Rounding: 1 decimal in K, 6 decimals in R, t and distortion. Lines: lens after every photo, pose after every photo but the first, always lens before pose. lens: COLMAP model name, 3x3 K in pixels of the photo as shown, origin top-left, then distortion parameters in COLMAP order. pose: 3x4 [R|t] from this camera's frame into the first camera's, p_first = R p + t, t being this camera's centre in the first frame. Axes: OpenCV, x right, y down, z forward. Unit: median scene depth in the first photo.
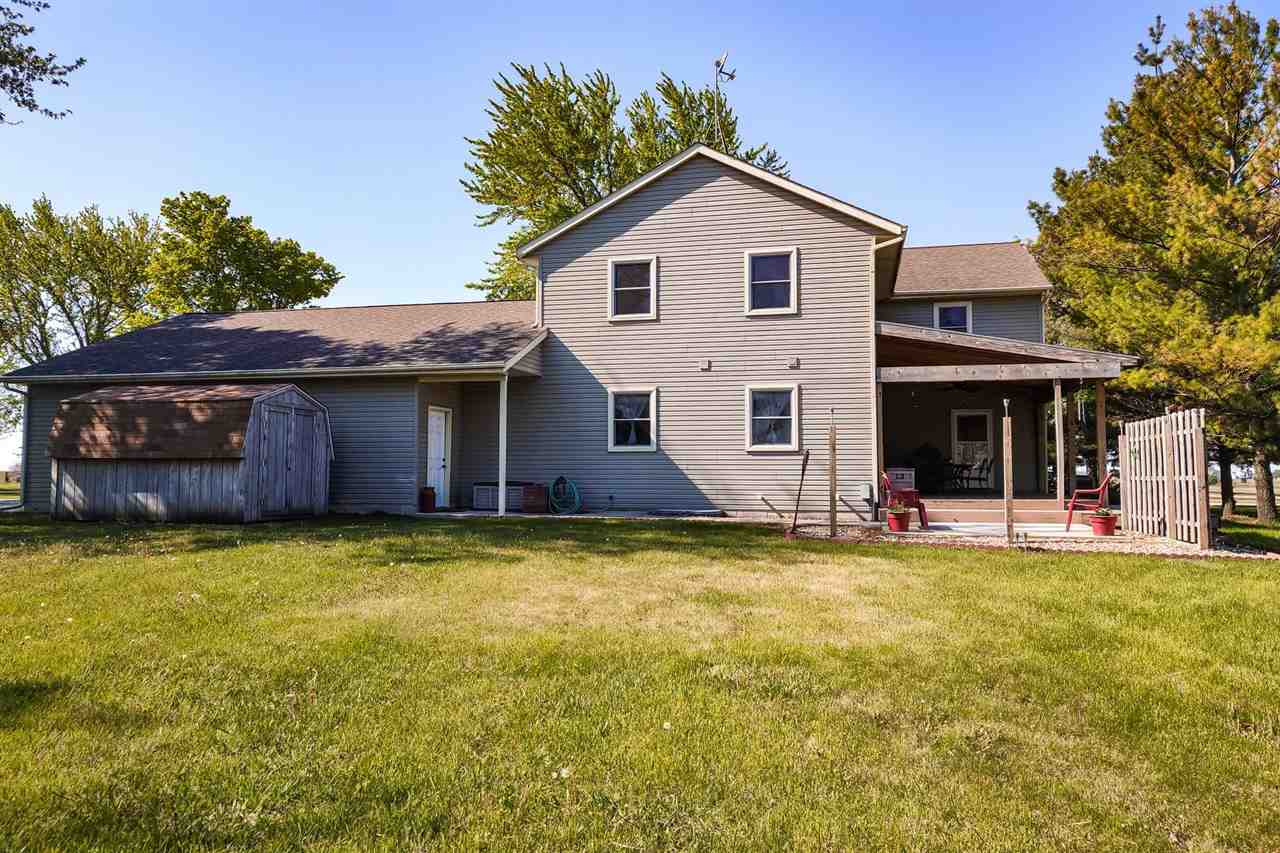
lens RADIAL K [[938.6, 0, 641.9], [0, 938.6, 426.3], [0, 0, 1]] dist [0.075483, -0.027640]
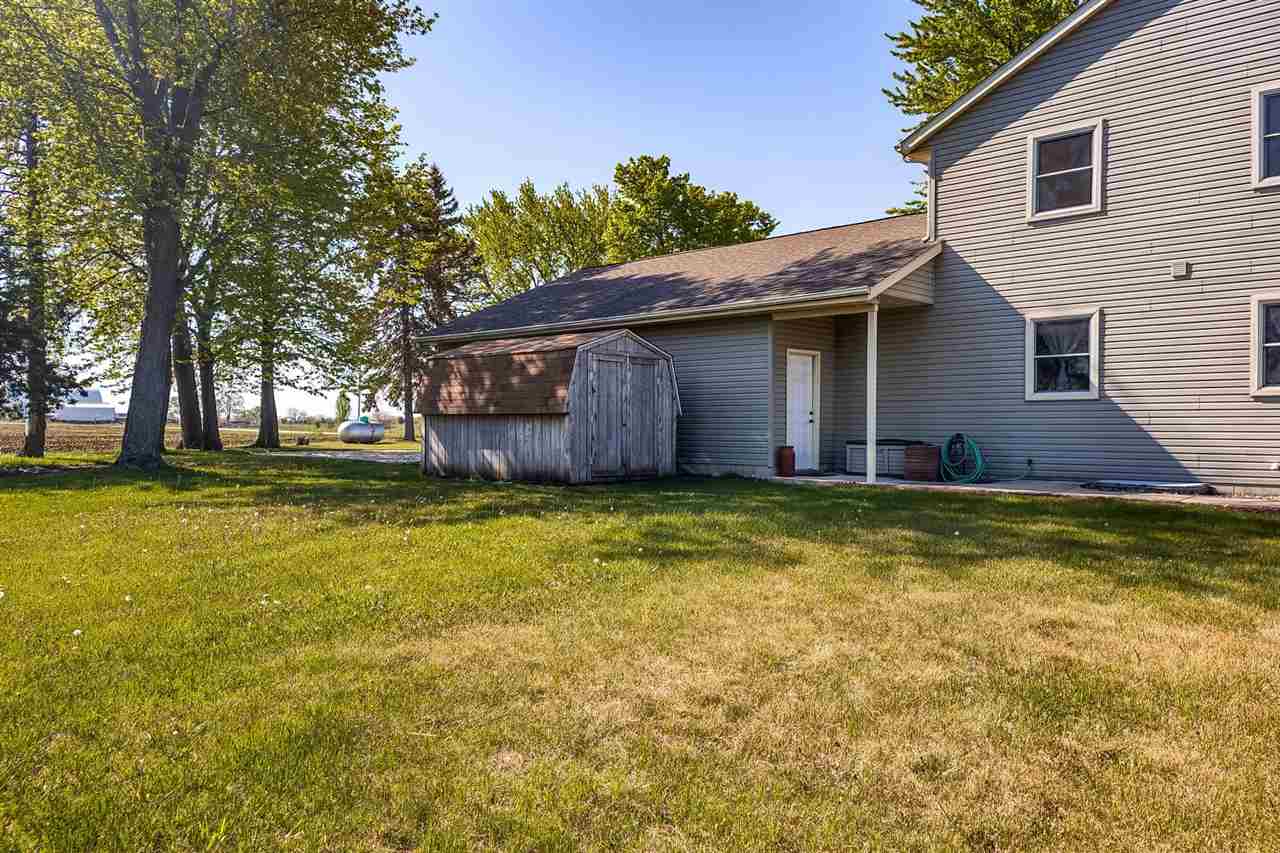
lens RADIAL K [[938.6, 0, 638.5], [0, 938.6, 437.5], [0, 0, 1]] dist [0.075483, -0.027640]
pose [[0.880430, 0.003686, -0.474162, 0.051130], [0.026380, 0.998040, 0.056741, 0.005861], [0.473442, -0.062465, 0.878607, 0.196136]]
